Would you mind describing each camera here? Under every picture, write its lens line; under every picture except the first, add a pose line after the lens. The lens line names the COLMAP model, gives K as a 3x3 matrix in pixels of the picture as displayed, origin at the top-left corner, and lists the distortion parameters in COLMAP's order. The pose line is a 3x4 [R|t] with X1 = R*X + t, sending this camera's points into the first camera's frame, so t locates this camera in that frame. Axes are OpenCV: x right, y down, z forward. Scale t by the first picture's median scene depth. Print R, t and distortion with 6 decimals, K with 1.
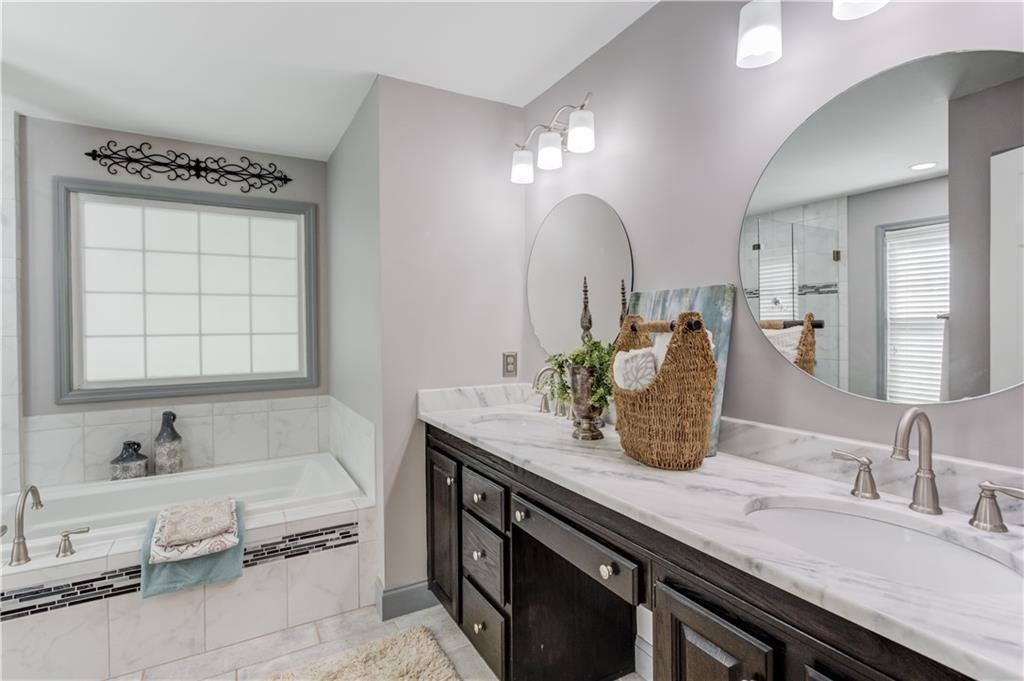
lens RADIAL K [[486.9, 0, 521.3], [0, 486.9, 335.0], [0, 0, 1]] dist [-0.006939, -0.001246]
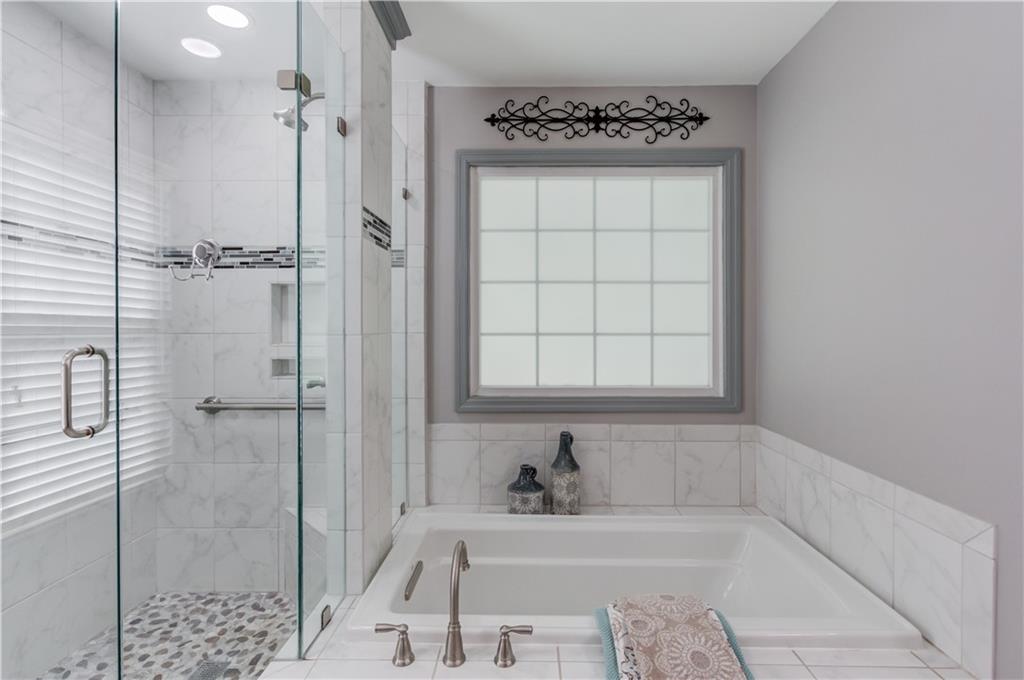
lens RADIAL K [[486.9, 0, 521.3], [0, 486.9, 334.5], [0, 0, 1]] dist [-0.006939, -0.001246]
pose [[0.862495, 0.021220, -0.505621, -0.378272], [-0.017744, 0.999774, 0.011692, -0.007020], [0.505755, -0.001112, 0.862677, 0.272430]]
